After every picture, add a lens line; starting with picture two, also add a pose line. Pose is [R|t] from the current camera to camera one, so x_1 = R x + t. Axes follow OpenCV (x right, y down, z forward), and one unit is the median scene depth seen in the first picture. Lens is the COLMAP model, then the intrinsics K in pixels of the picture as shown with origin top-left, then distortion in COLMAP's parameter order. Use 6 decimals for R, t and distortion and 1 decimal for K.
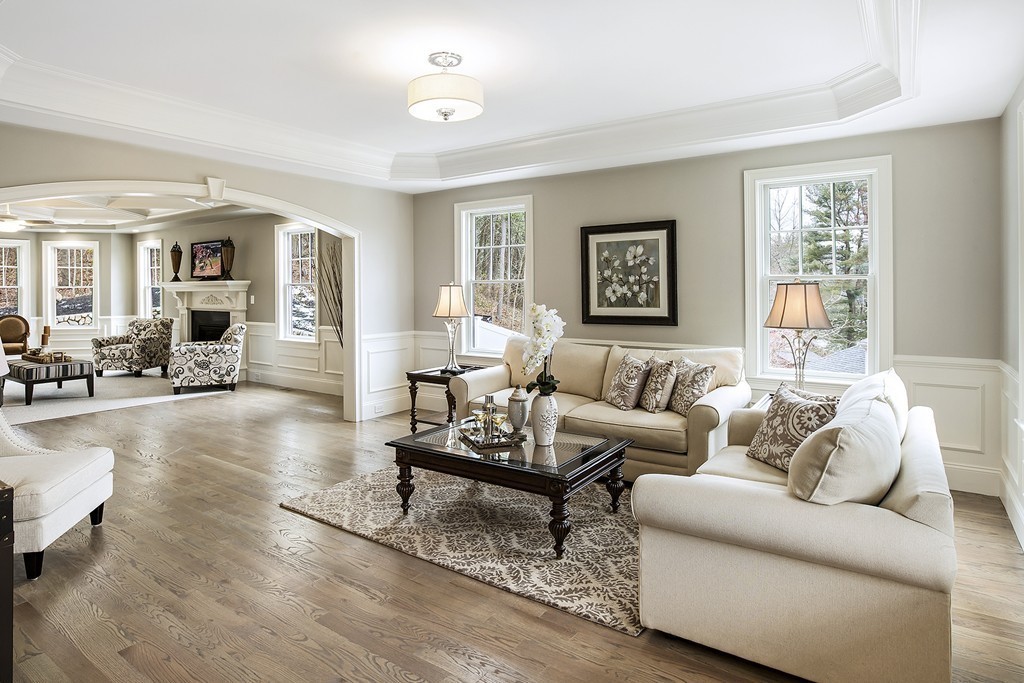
lens RADIAL K [[584.3, 0, 491.2], [0, 584.3, 293.2], [0, 0, 1]] dist [-0.004142, 0.006675]
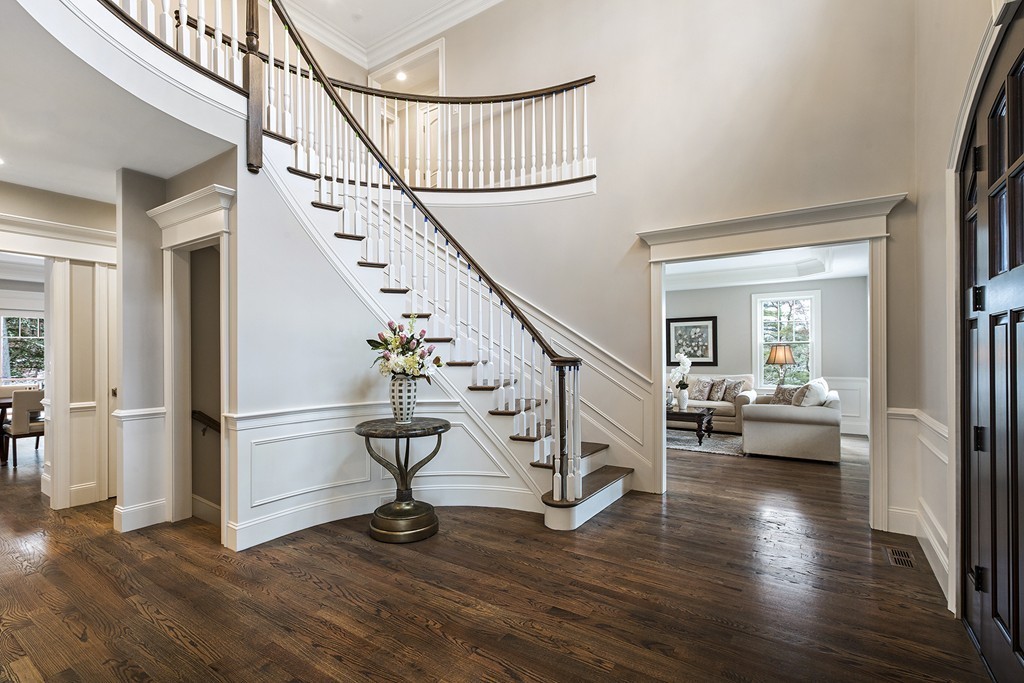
lens RADIAL K [[449.9, 0, 502.4], [0, 449.9, 355.6], [0, 0, 1]] dist [0.015369, 0.000094]
pose [[0.999992, -0.003892, -0.000310, -0.475596], [0.003891, 0.999987, -0.003364, 0.021313], [0.000323, 0.003363, 0.999994, -0.658823]]
